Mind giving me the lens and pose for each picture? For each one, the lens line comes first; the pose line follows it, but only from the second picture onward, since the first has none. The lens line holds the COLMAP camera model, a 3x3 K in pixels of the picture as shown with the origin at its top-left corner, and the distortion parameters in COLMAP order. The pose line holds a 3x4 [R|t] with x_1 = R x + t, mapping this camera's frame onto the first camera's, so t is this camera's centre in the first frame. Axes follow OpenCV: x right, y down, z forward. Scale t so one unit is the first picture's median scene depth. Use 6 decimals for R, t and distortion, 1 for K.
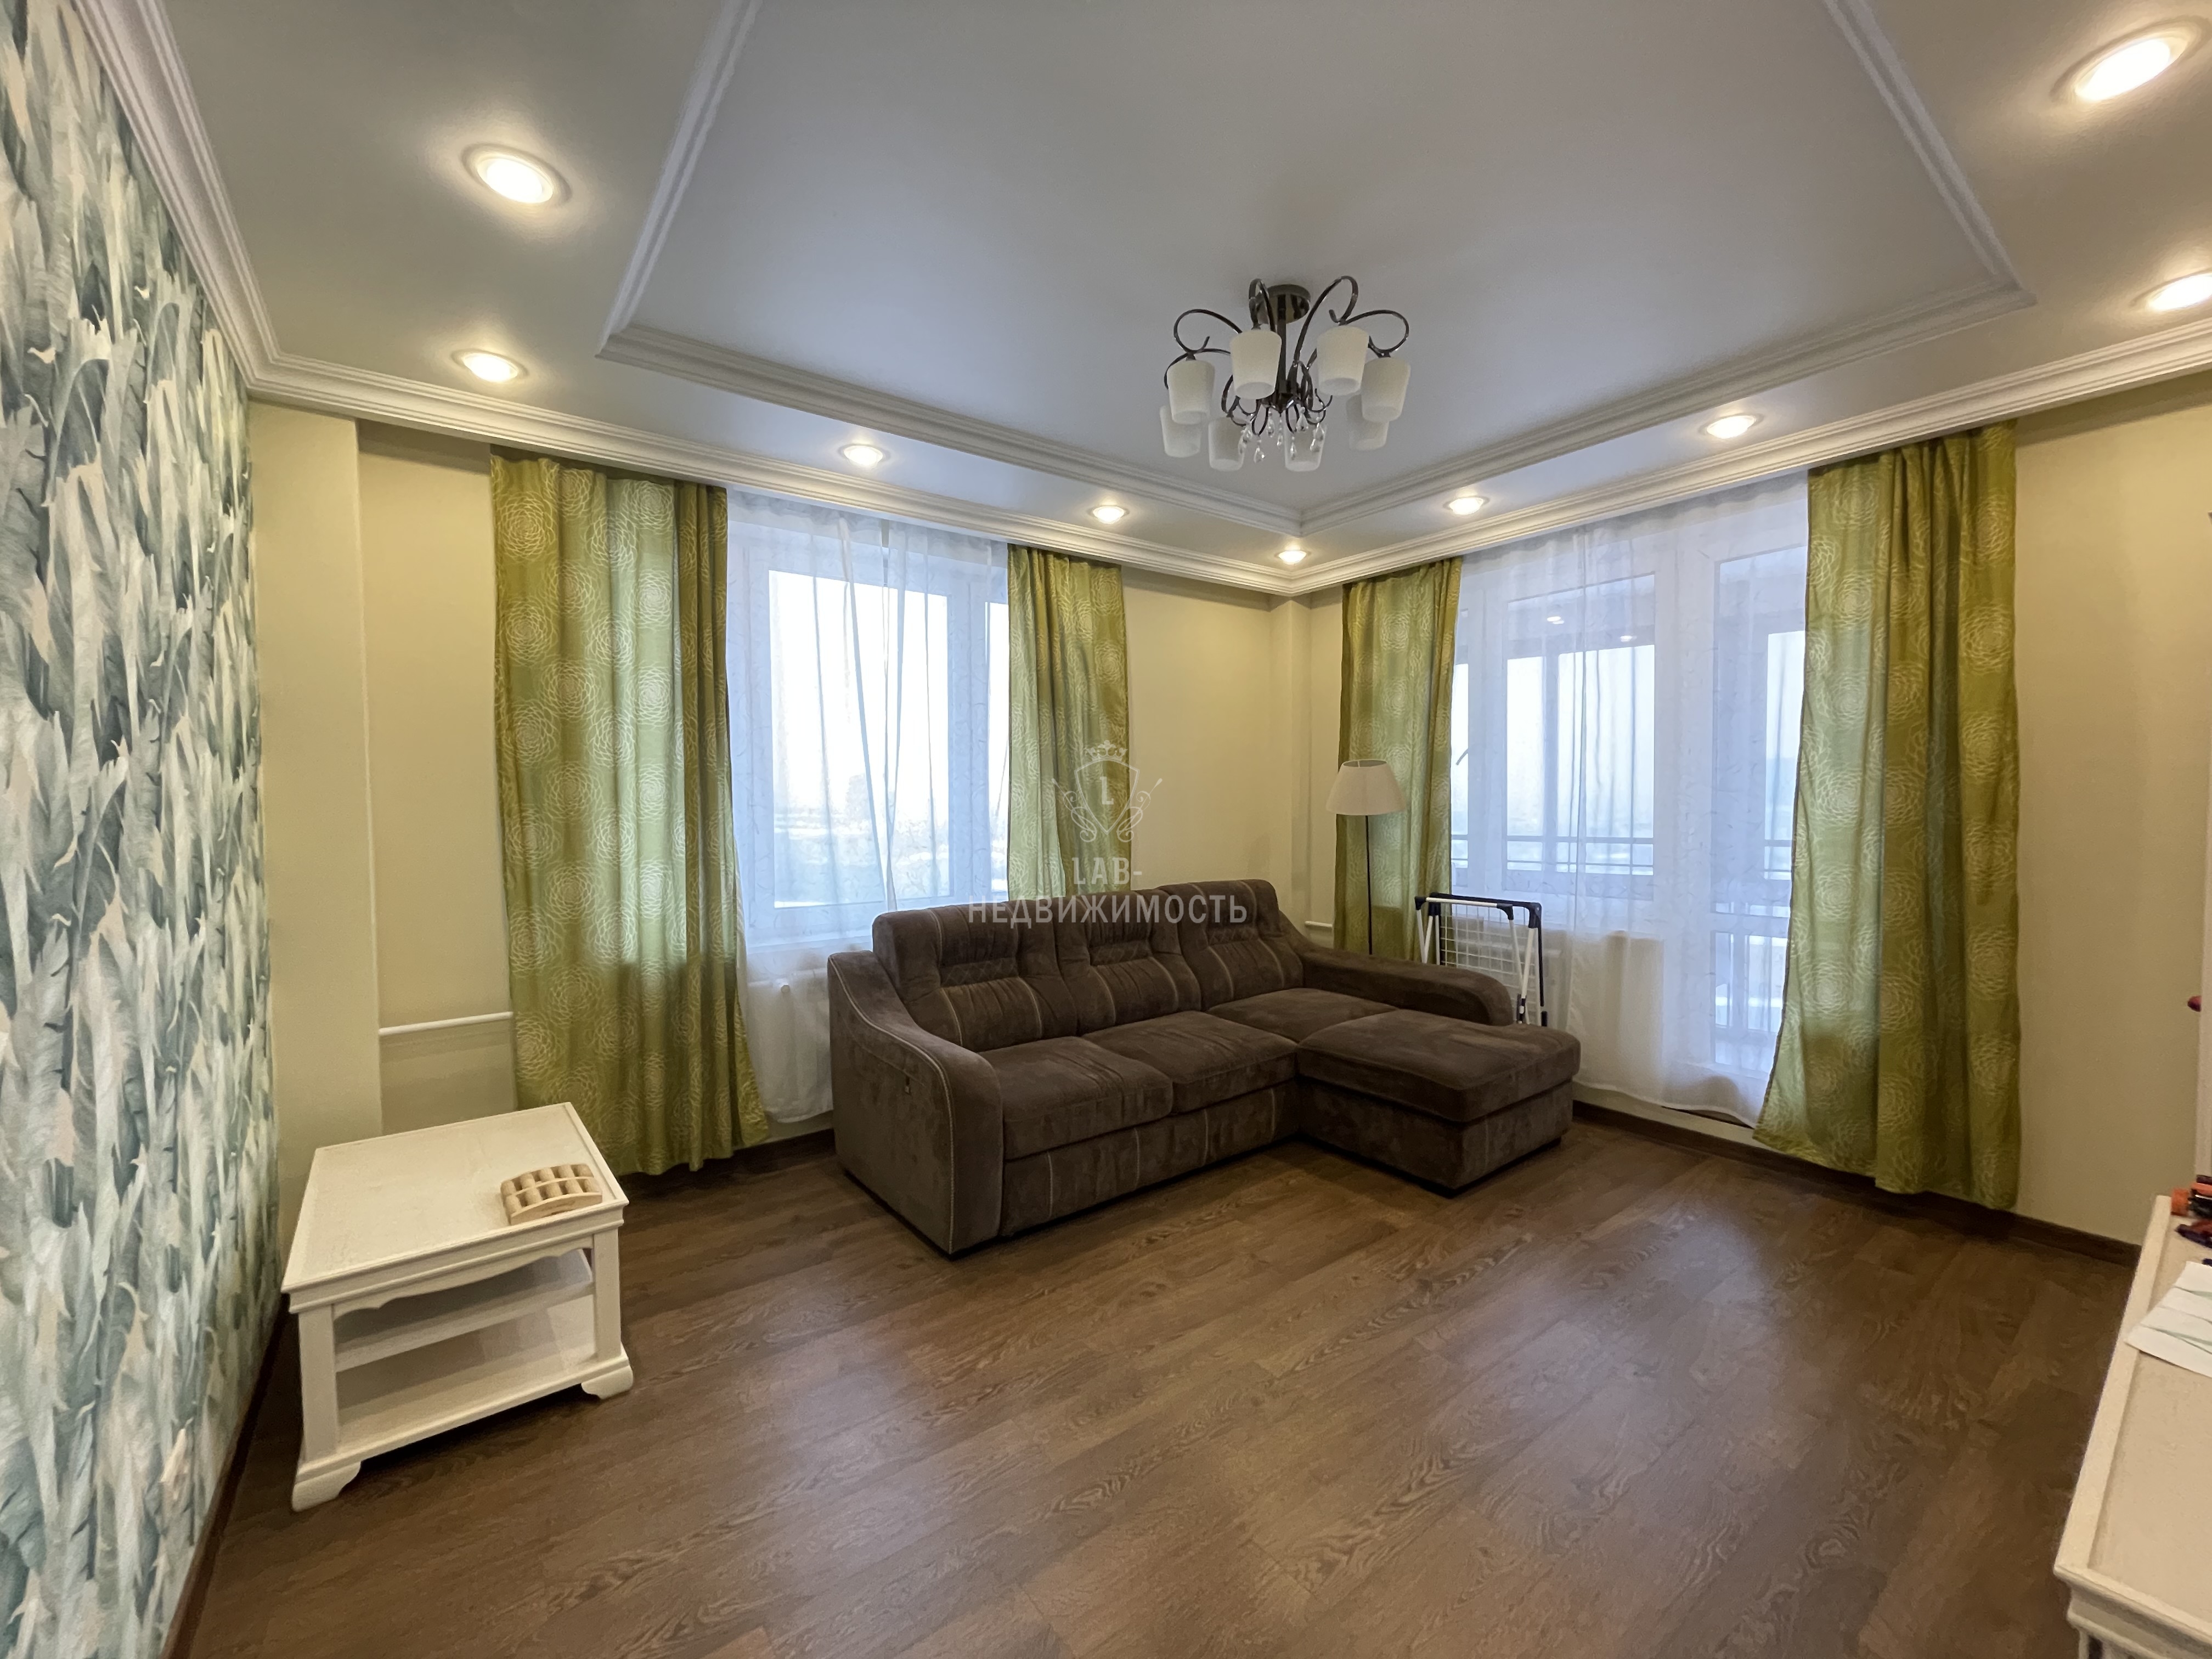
lens RADIAL K [[892.6, 0, 1106.0], [0, 892.6, 829.5], [0, 0, 1]] dist [0.000420, -0.000122]
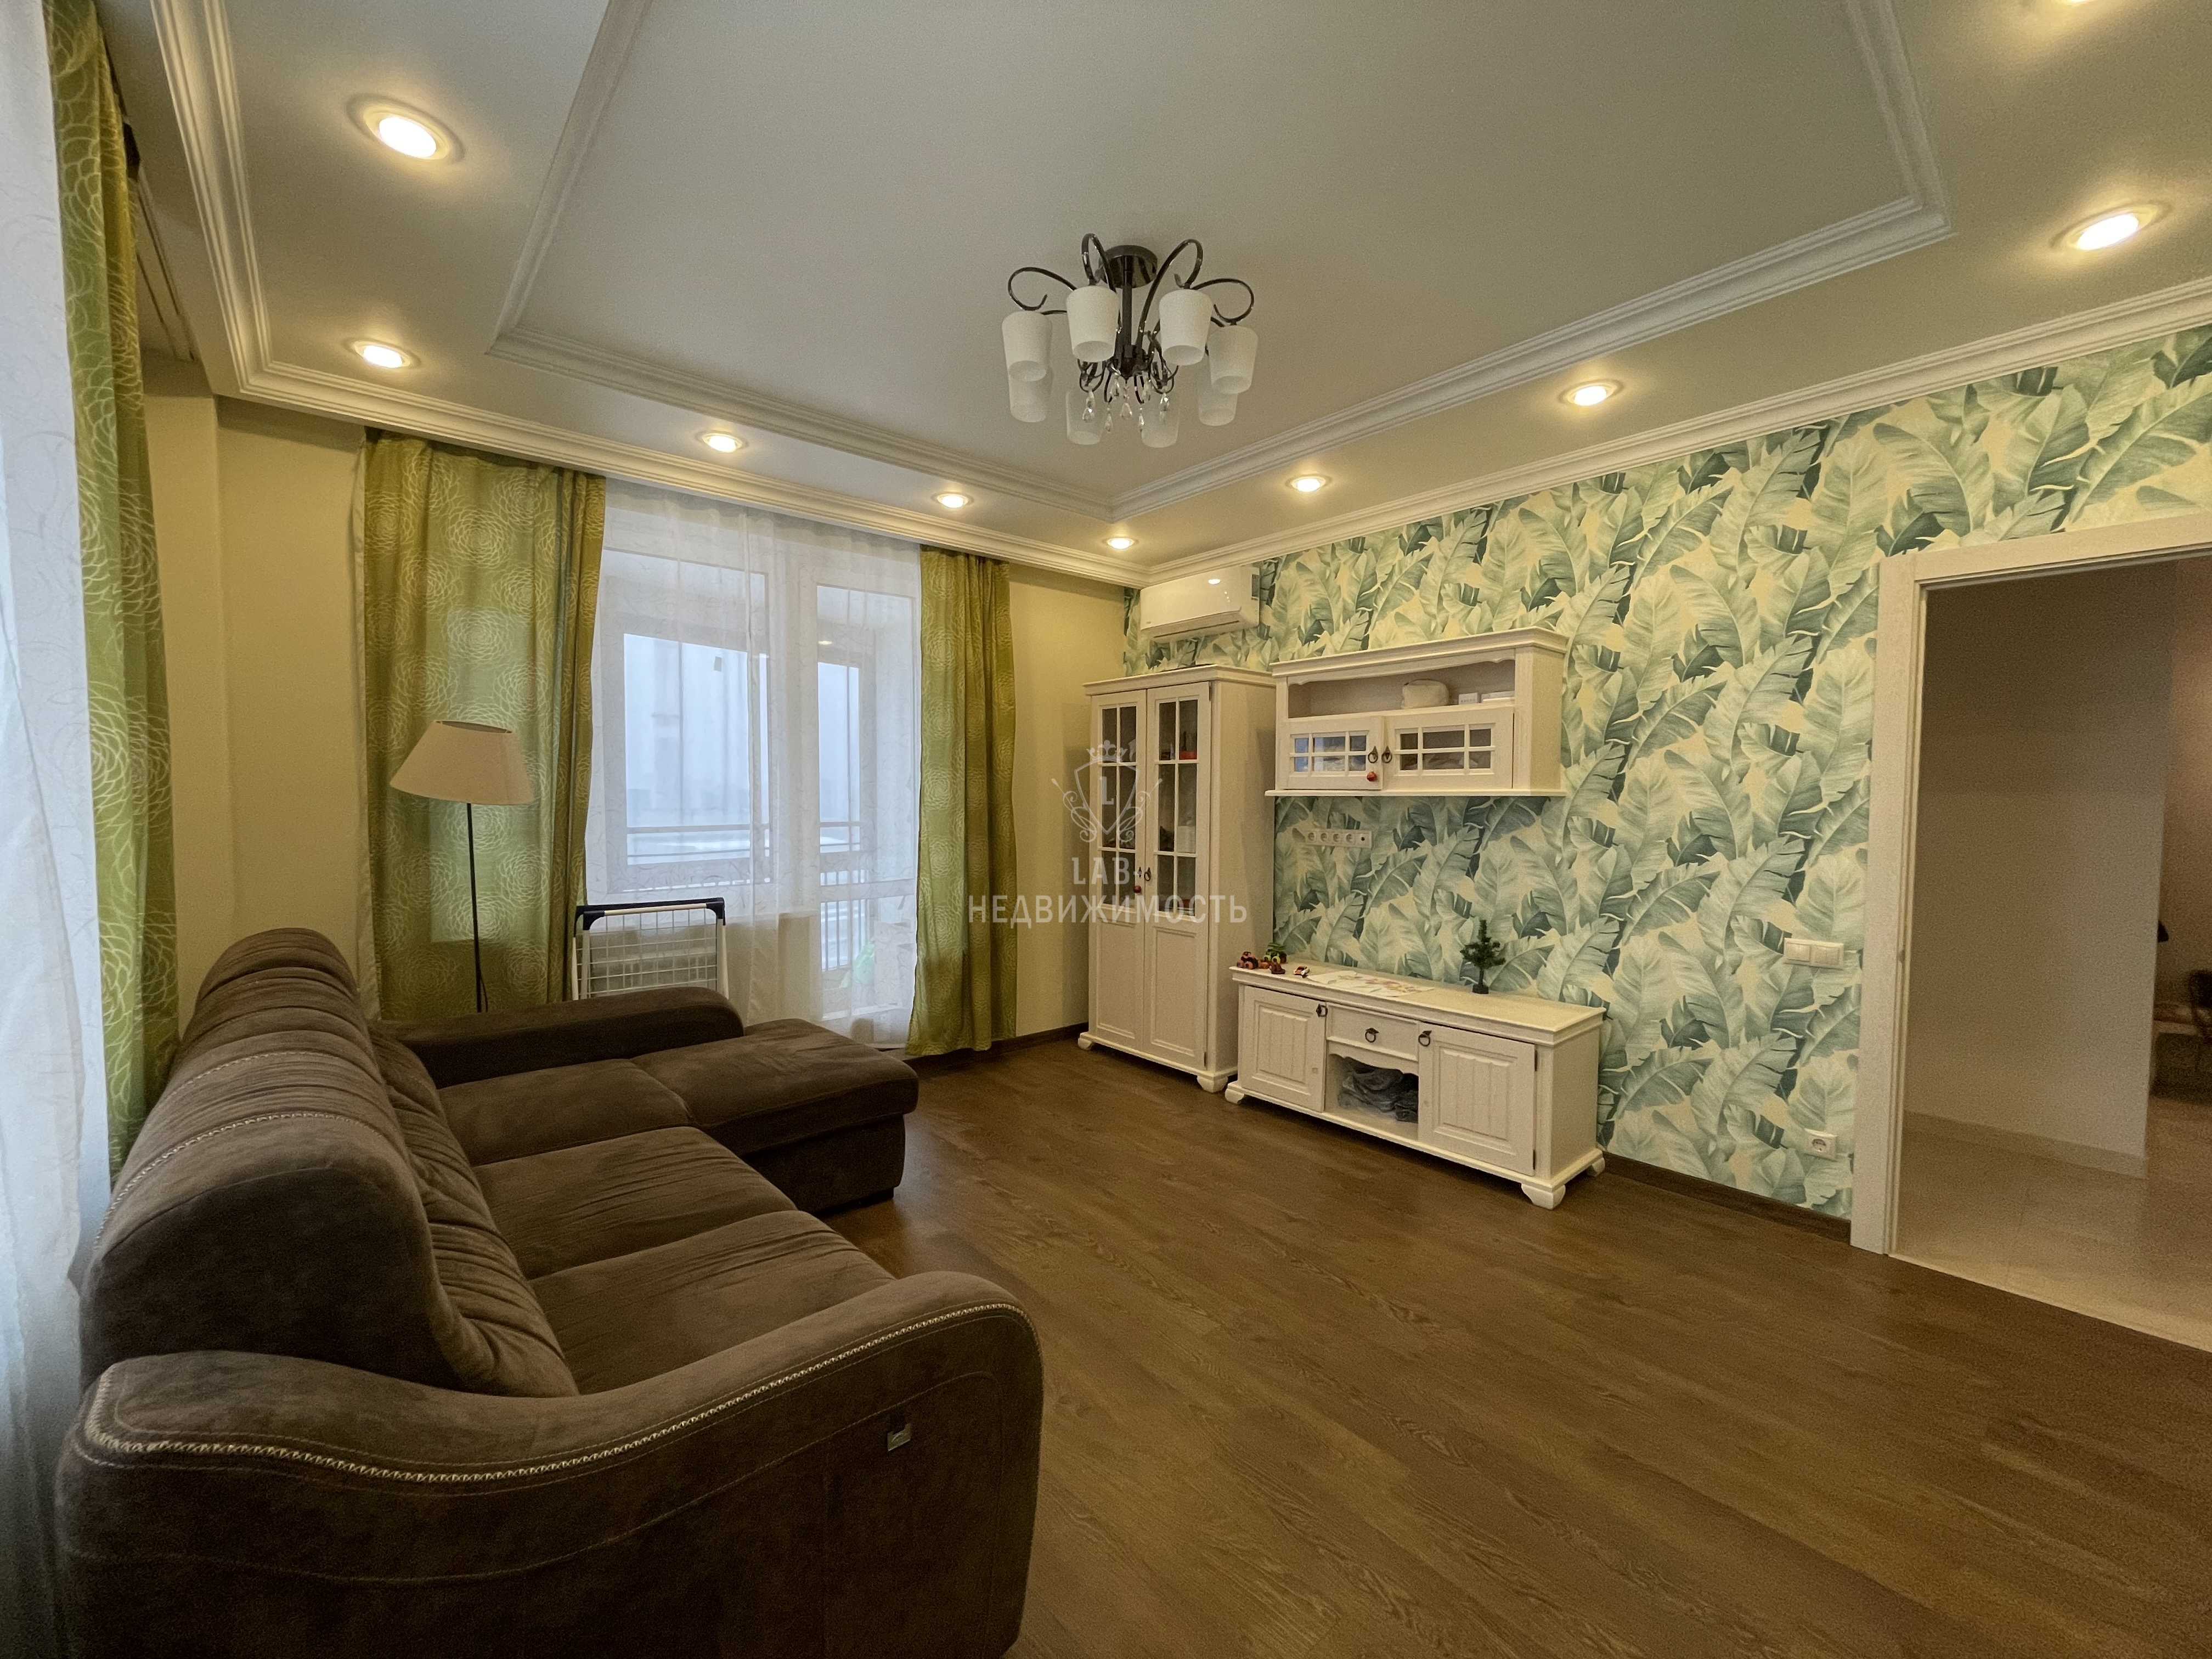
lens RADIAL K [[892.6, 0, 1106.0], [0, 892.6, 829.5], [0, 0, 1]] dist [0.000420, -0.000122]
pose [[-0.066521, -0.036762, 0.997108, -0.601582], [0.021791, 0.999029, 0.038287, -0.019586], [-0.997547, 0.024275, -0.065656, 0.844135]]
